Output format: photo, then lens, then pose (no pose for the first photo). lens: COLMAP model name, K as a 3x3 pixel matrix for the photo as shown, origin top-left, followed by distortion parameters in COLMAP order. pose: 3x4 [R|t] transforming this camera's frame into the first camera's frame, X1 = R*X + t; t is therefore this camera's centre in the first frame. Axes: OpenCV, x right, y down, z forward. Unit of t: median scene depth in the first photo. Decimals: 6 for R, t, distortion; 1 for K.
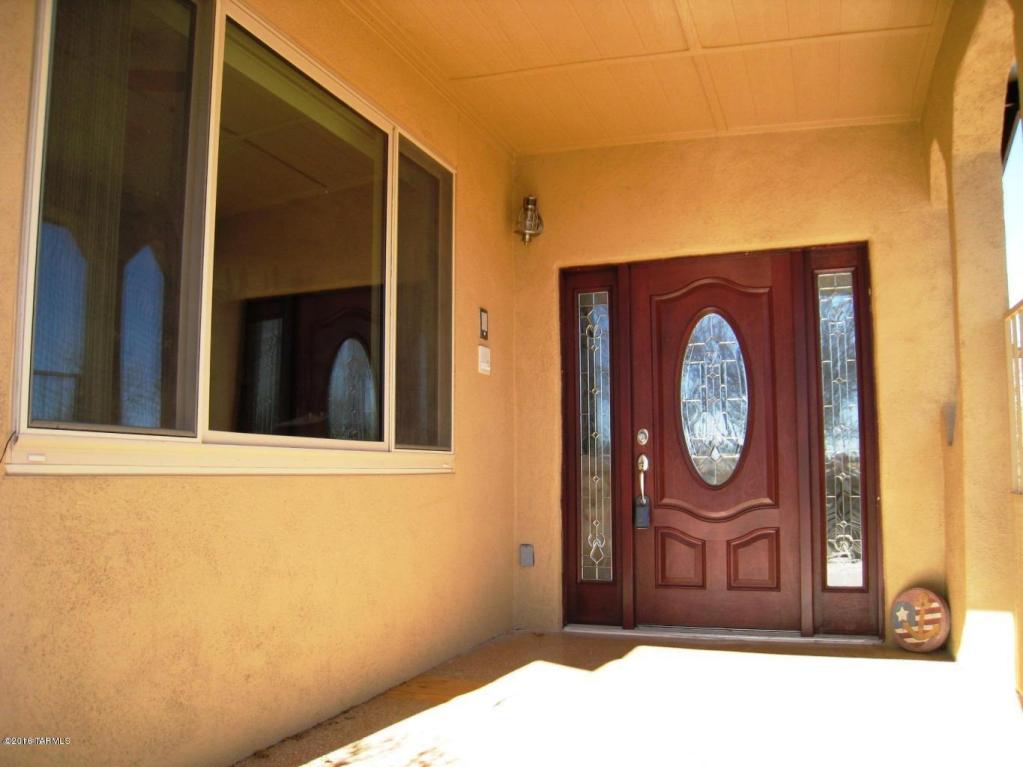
lens RADIAL K [[843.1, 0, 529.8], [0, 843.1, 385.2], [0, 0, 1]] dist [-0.160054, 0.100604]
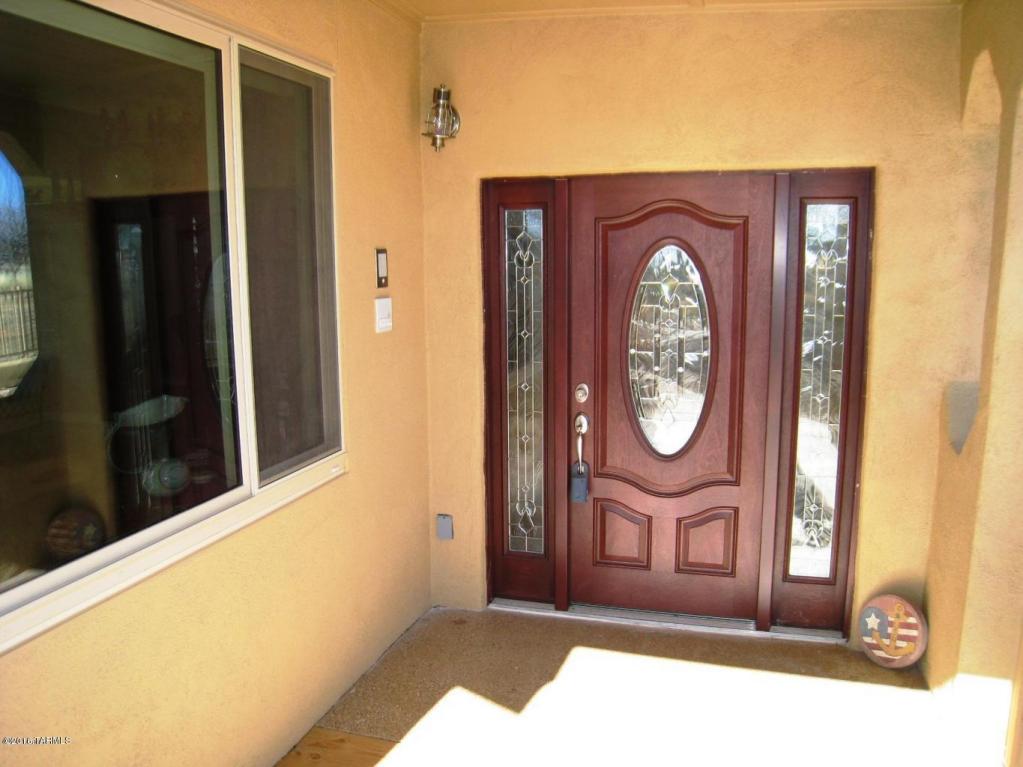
lens RADIAL K [[843.1, 0, 529.8], [0, 843.1, 385.2], [0, 0, 1]] dist [-0.160054, 0.100604]
pose [[0.997741, -0.010469, 0.066355, 0.029637], [-0.006762, 0.967111, 0.254263, -0.166114], [-0.066834, -0.254138, 0.964856, 0.214180]]
